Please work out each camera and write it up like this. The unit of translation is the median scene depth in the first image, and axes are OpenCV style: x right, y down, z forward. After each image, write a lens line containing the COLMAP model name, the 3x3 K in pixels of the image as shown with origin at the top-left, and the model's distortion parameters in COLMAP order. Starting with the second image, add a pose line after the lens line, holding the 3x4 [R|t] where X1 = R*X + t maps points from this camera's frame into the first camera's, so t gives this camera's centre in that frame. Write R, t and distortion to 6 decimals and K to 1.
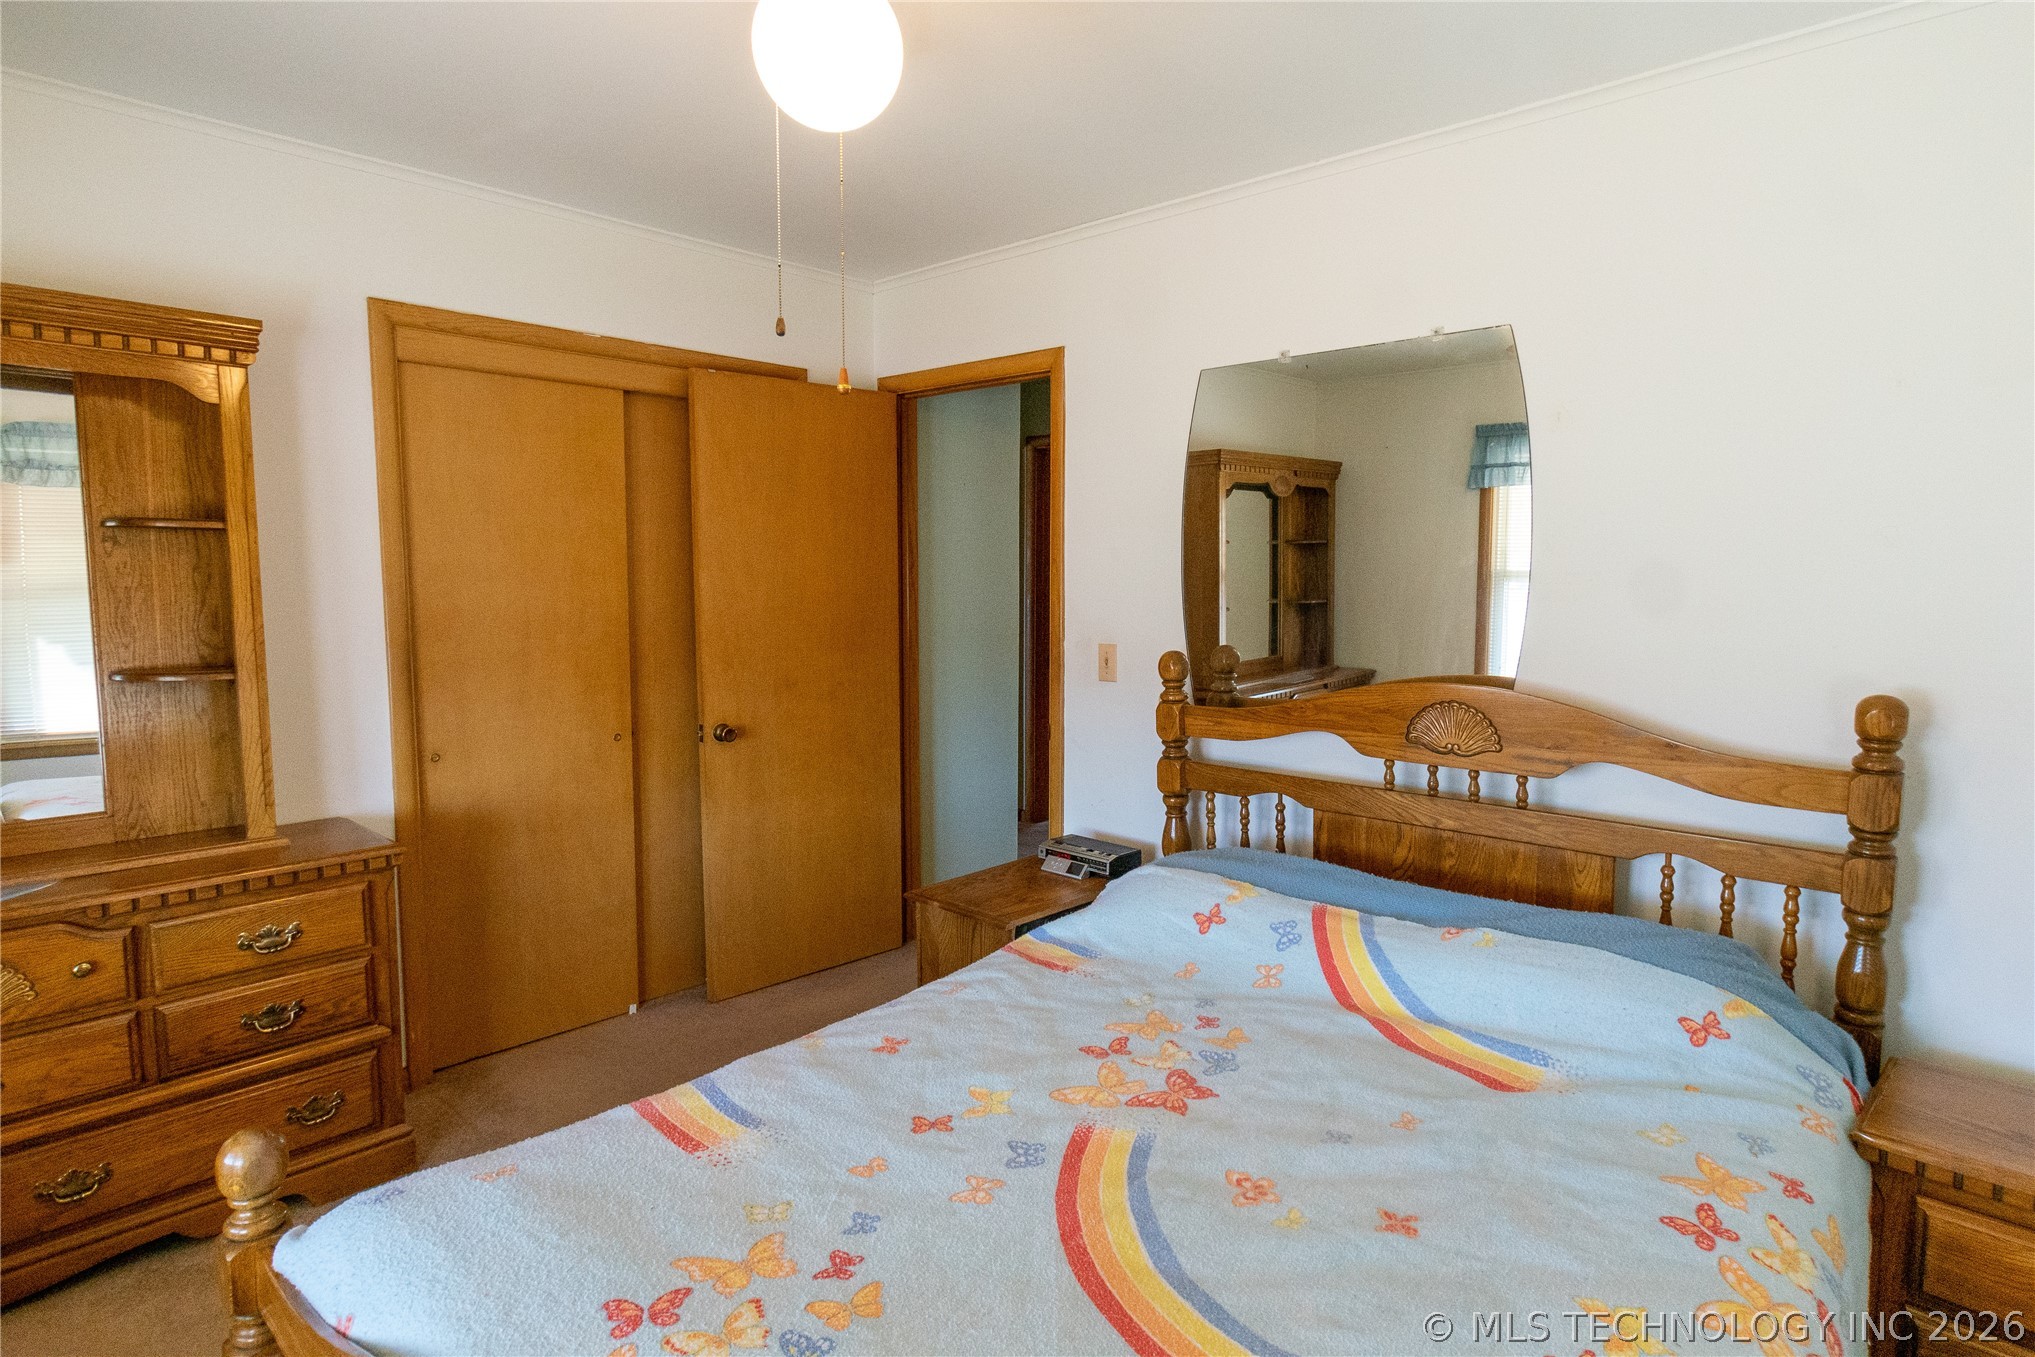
lens RADIAL K [[1083.8, 0, 1017.5], [0, 1083.8, 678.5], [0, 0, 1]] dist [0.000028, -0.000003]
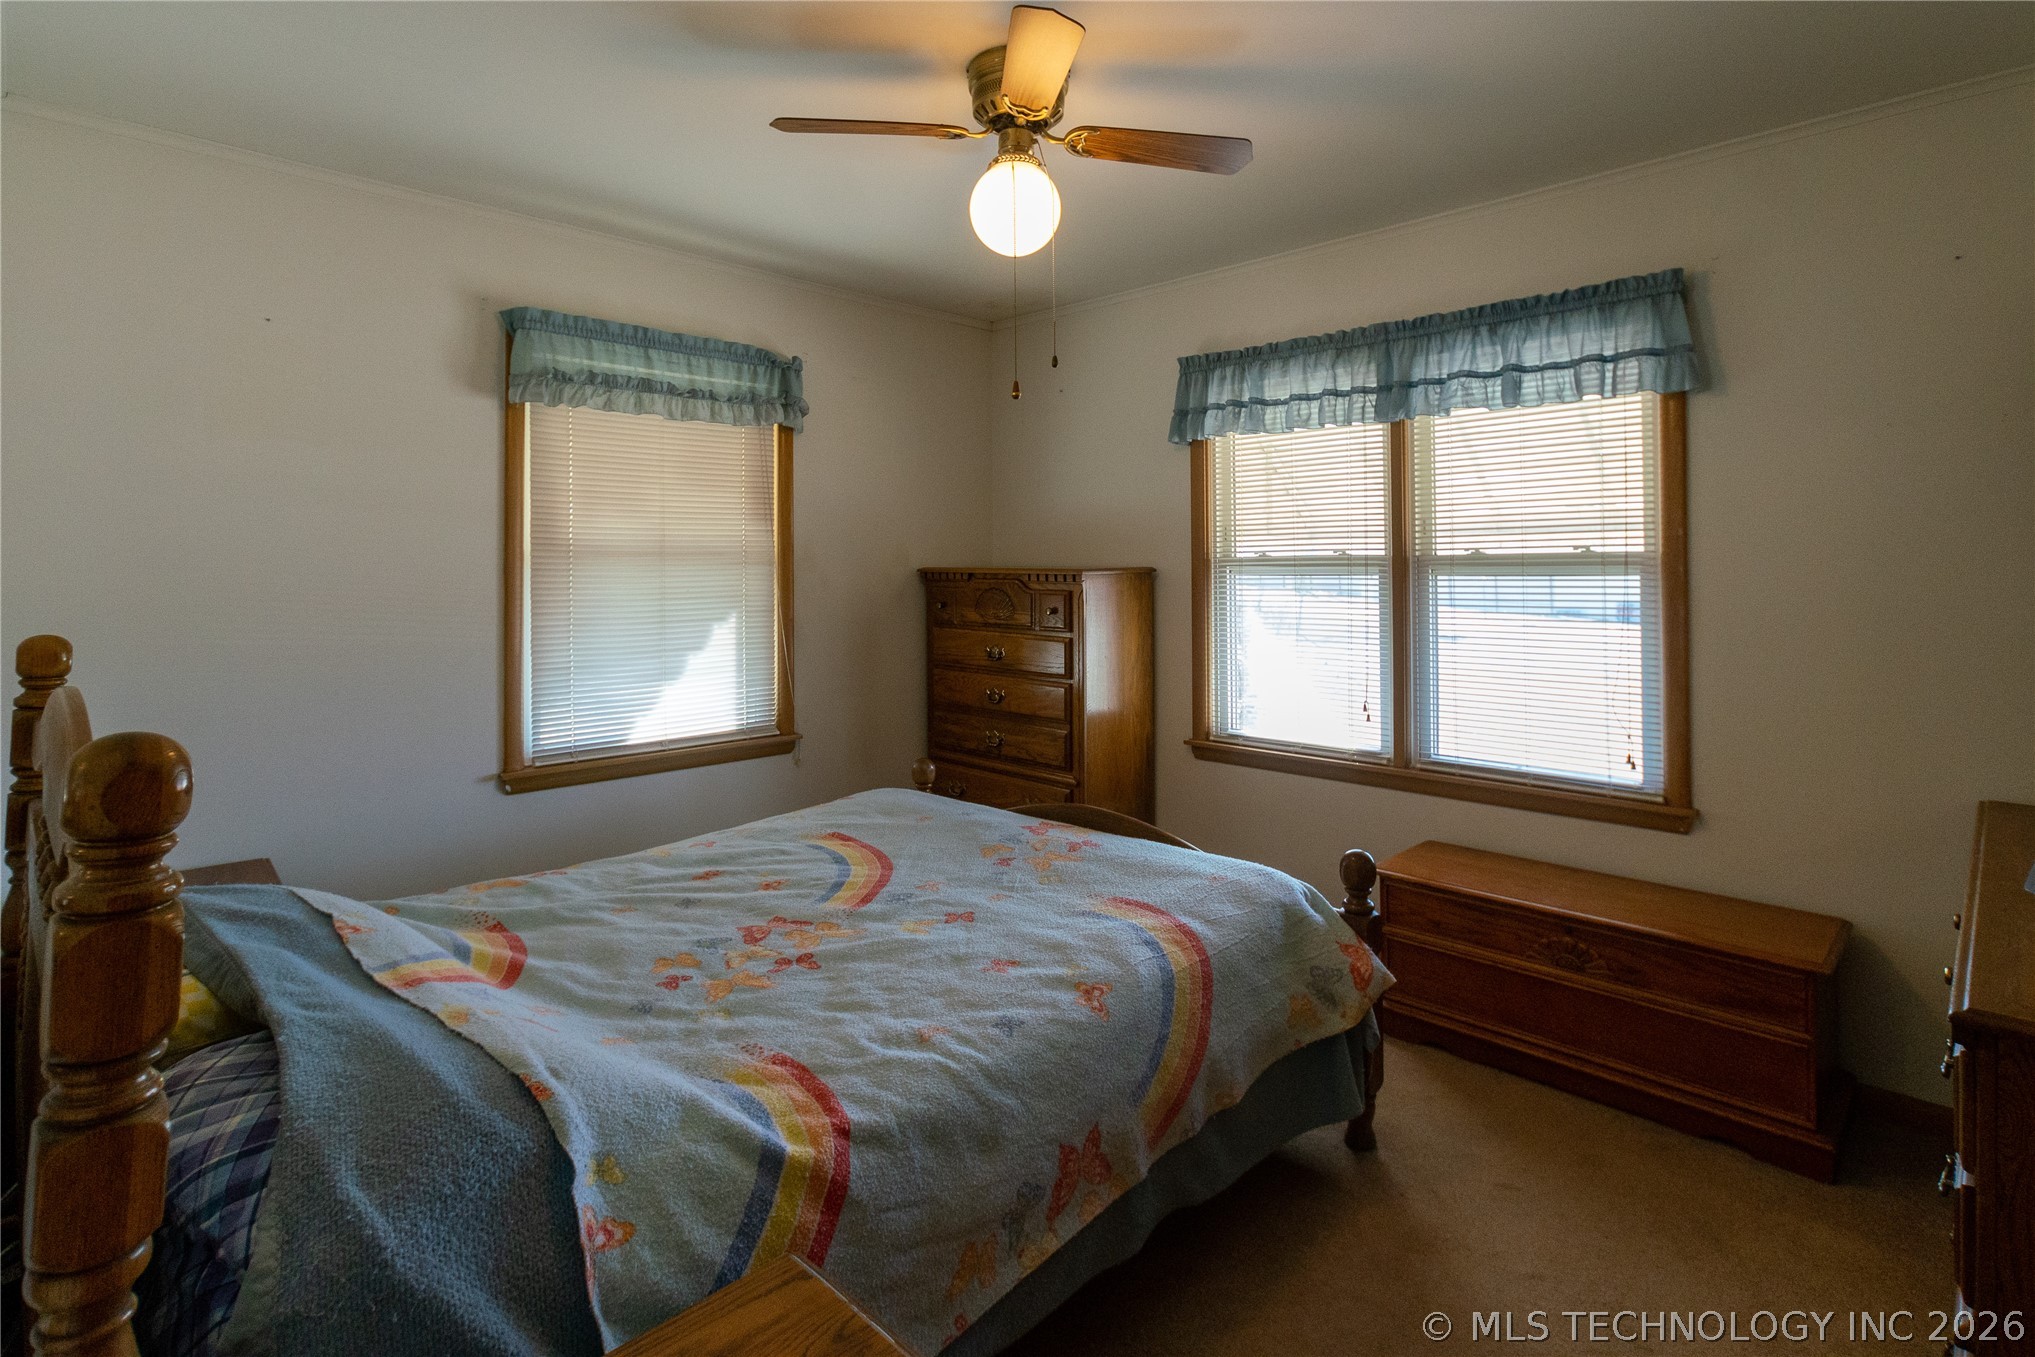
lens RADIAL K [[1007.4, 0, 1021.1], [0, 1007.4, 654.3], [0, 0, 1]] dist [0.024766, 0.000672]
pose [[-0.999888, -0.001875, 0.014866, -0.151808], [0.000874, 0.983159, 0.182751, -0.137733], [-0.014959, 0.182744, -0.983047, 1.905924]]
